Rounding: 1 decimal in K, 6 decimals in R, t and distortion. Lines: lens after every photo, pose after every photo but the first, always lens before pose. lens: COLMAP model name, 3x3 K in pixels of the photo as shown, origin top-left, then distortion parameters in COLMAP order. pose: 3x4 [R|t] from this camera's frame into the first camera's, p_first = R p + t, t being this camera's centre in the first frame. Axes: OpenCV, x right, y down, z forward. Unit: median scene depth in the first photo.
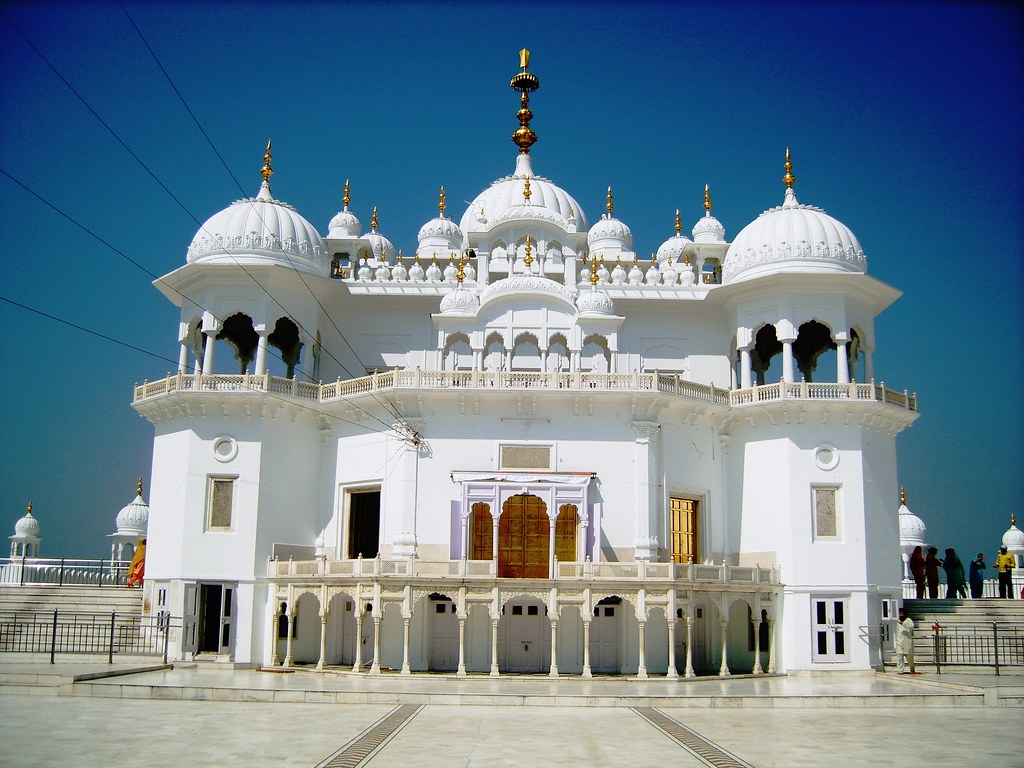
lens RADIAL K [[1182.2, 0, 519.4], [0, 1182.2, 376.3], [0, 0, 1]] dist [-0.066302, 0.000000]
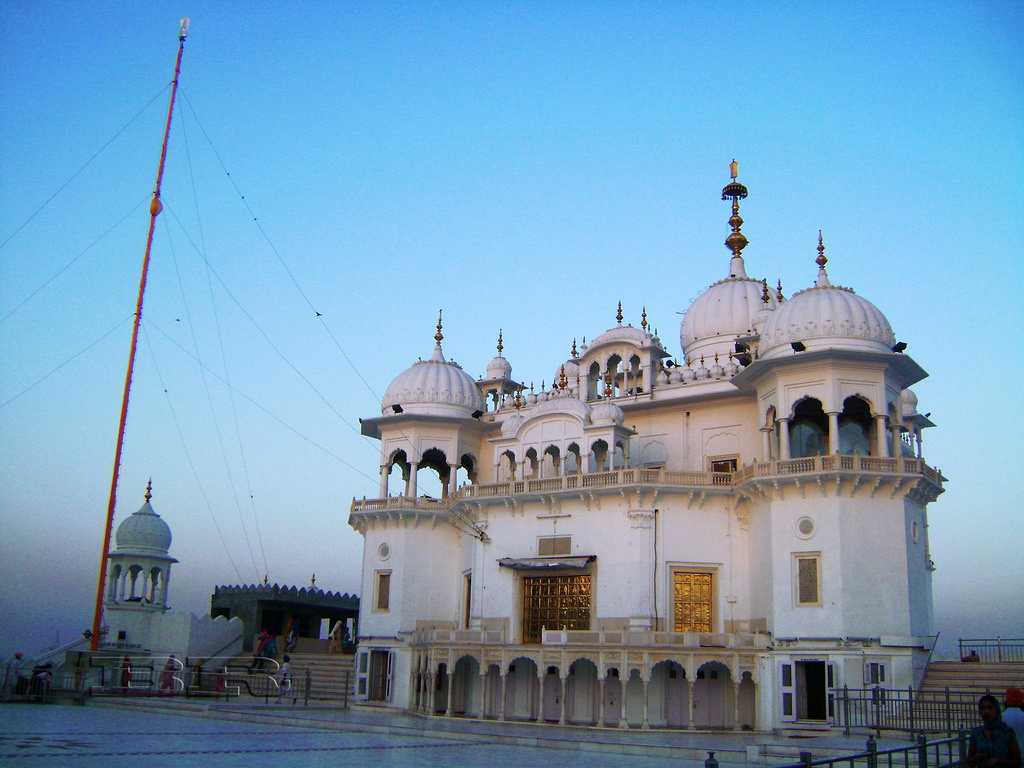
lens RADIAL K [[1182.2, 0, 510.5], [0, 1182.2, 387.0], [0, 0, 1]] dist [-0.066302, 0.000000]
pose [[0.762797, -0.144771, -0.630224, 0.746676], [0.111439, 0.989465, -0.092413, 0.012668], [0.636963, 0.000261, 0.770894, 0.019859]]
